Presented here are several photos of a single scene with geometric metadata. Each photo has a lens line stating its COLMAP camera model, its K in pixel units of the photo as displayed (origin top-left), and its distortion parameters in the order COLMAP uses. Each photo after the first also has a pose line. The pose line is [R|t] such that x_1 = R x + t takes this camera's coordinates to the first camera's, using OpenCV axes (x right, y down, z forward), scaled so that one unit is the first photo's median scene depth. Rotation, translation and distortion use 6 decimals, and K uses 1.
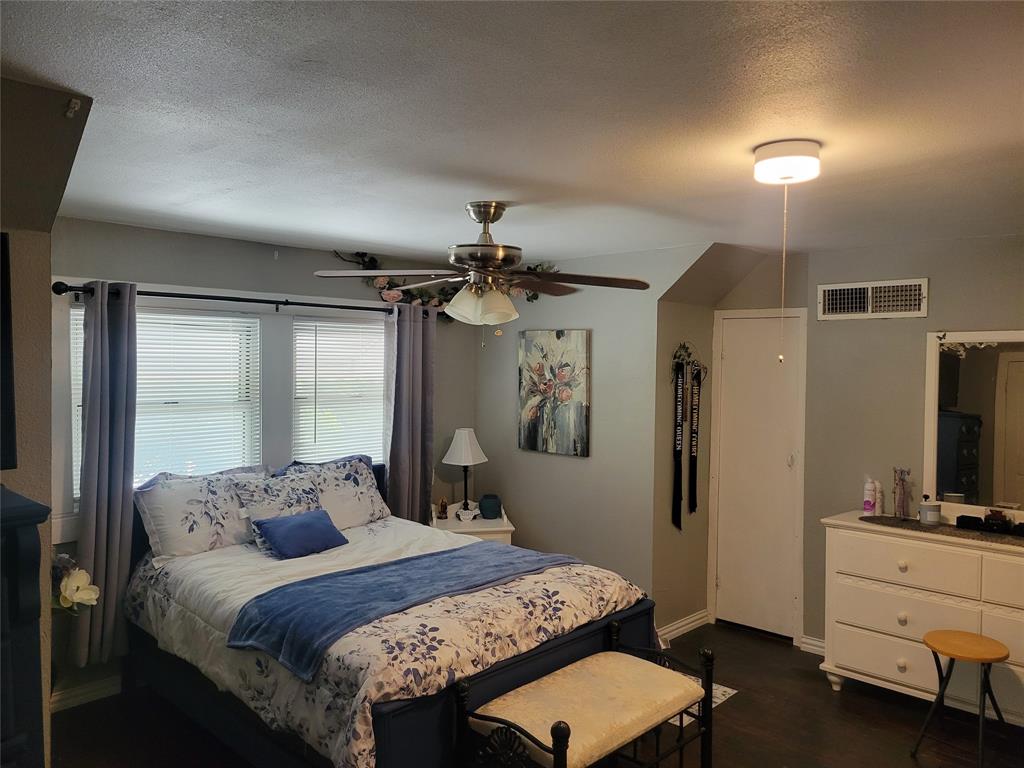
lens RADIAL K [[772.3, 0, 510.6], [0, 772.3, 380.8], [0, 0, 1]] dist [0.031278, -0.001785]
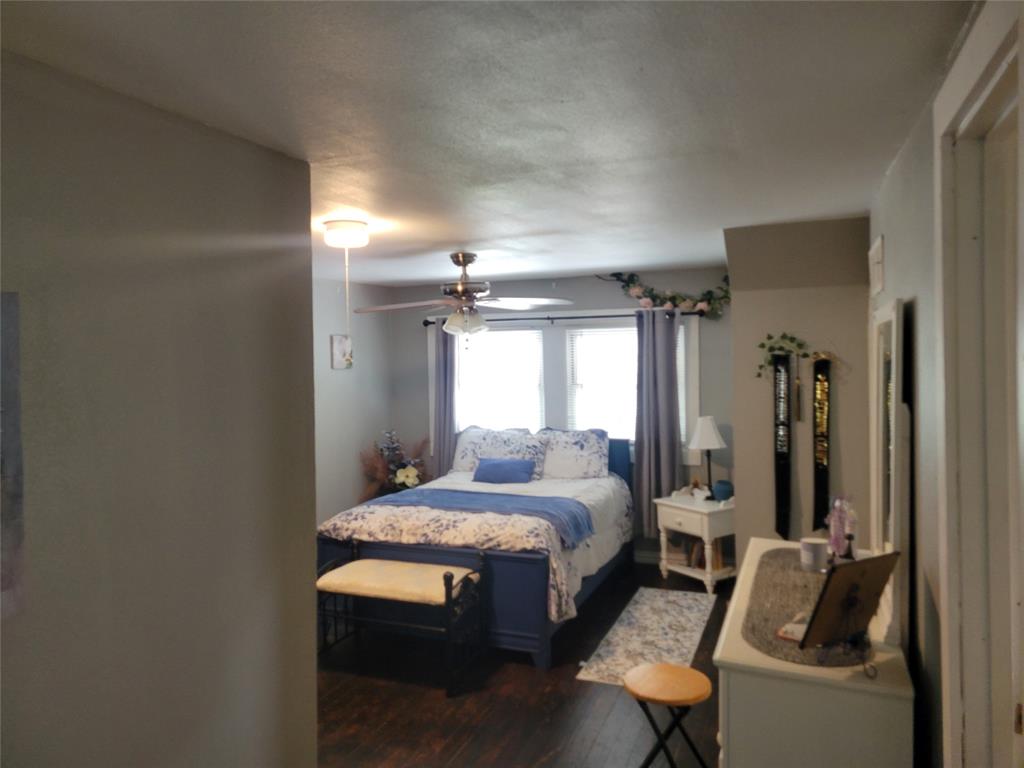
lens RADIAL K [[772.3, 0, 510.6], [0, 772.3, 380.8], [0, 0, 1]] dist [0.031278, -0.001785]
pose [[0.347575, 0.018565, -0.937468, 1.025045], [-0.000844, 0.999810, 0.019486, -0.011551], [0.937652, -0.005981, 0.347524, 0.417133]]
